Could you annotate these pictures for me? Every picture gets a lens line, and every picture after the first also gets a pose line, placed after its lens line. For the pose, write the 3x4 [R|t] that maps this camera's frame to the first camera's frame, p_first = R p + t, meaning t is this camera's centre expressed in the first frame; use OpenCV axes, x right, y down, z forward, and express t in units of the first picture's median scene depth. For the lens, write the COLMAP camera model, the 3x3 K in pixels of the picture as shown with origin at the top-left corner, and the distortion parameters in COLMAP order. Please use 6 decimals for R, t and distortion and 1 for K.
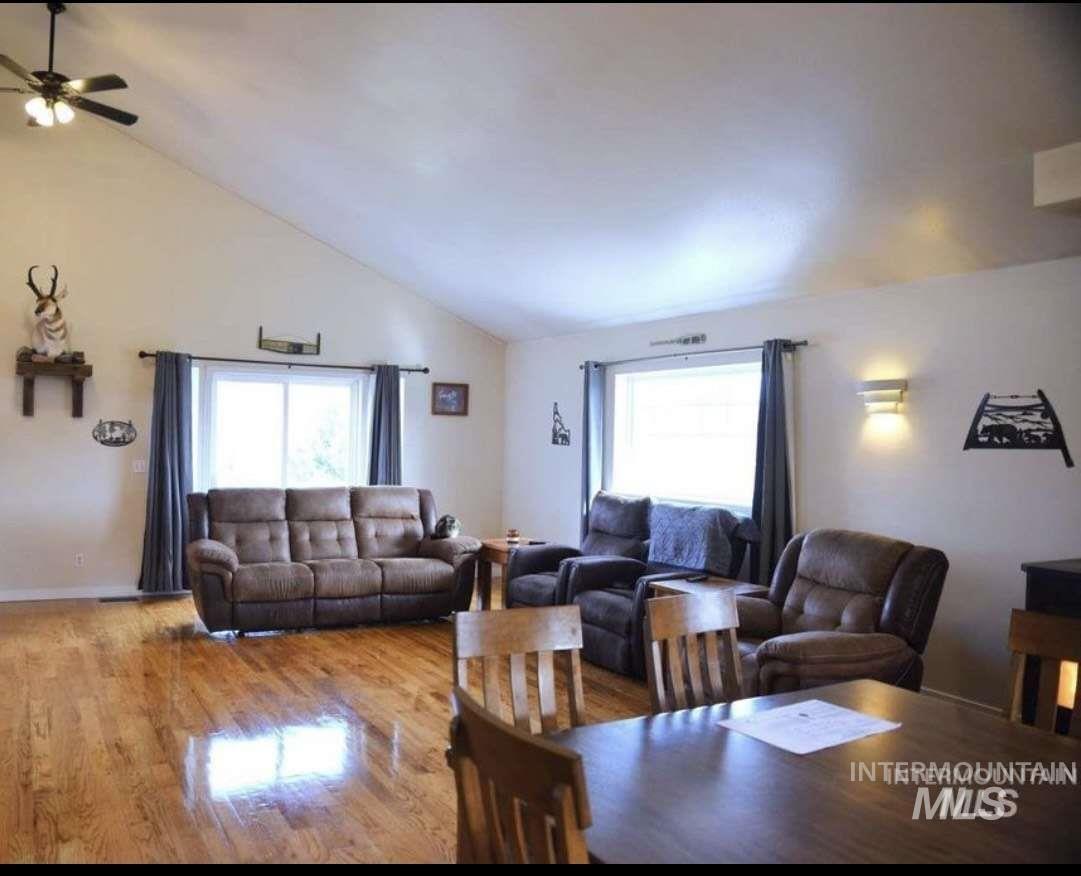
lens RADIAL K [[891.2, 0, 408.9], [0, 891.2, 437.0], [0, 0, 1]] dist [-0.057796, 0.000277]
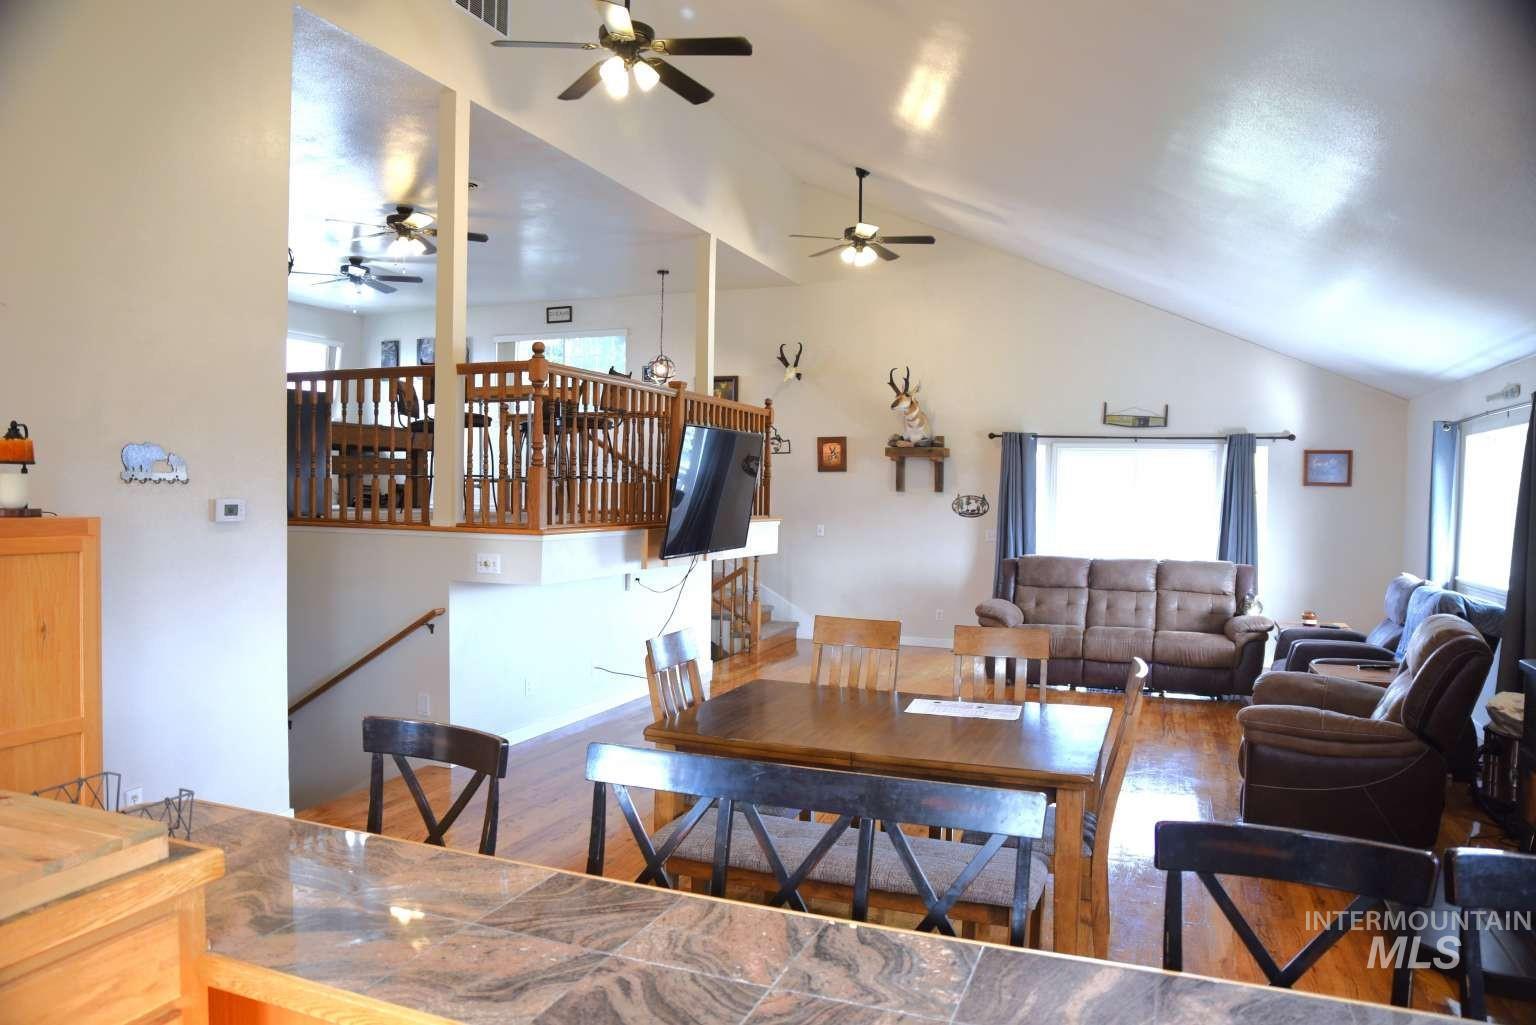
lens RADIAL K [[1072.4, 0, 768.0], [0, 1072.4, 512.5], [0, 0, 1]] dist [-0.127339, 0.108951]
pose [[0.701171, 0.005717, -0.712970, 0.491470], [-0.003015, 0.999983, 0.005053, -0.002100], [0.712987, -0.001393, 0.701176, -0.156586]]
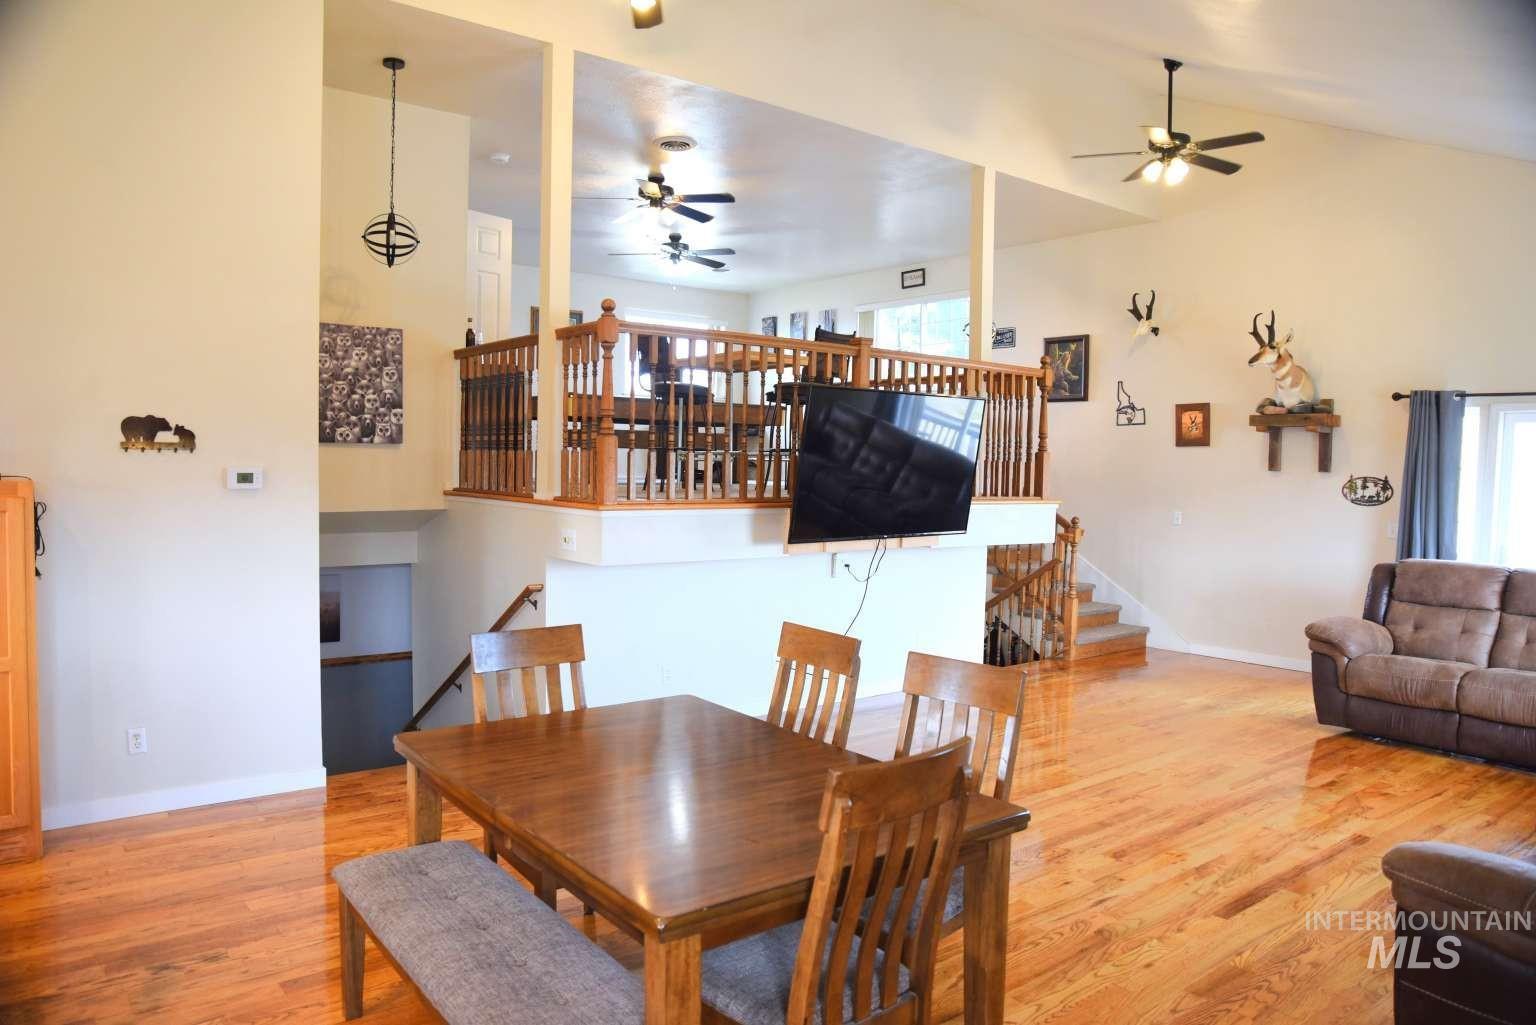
lens RADIAL K [[1072.4, 0, 768.0], [0, 1072.4, 512.5], [0, 0, 1]] dist [-0.127339, 0.108951]
pose [[0.236011, 0.031617, -0.971236, 0.539805], [-0.017116, 0.999451, 0.028376, -0.002048], [0.971600, 0.009927, 0.236422, 0.210292]]
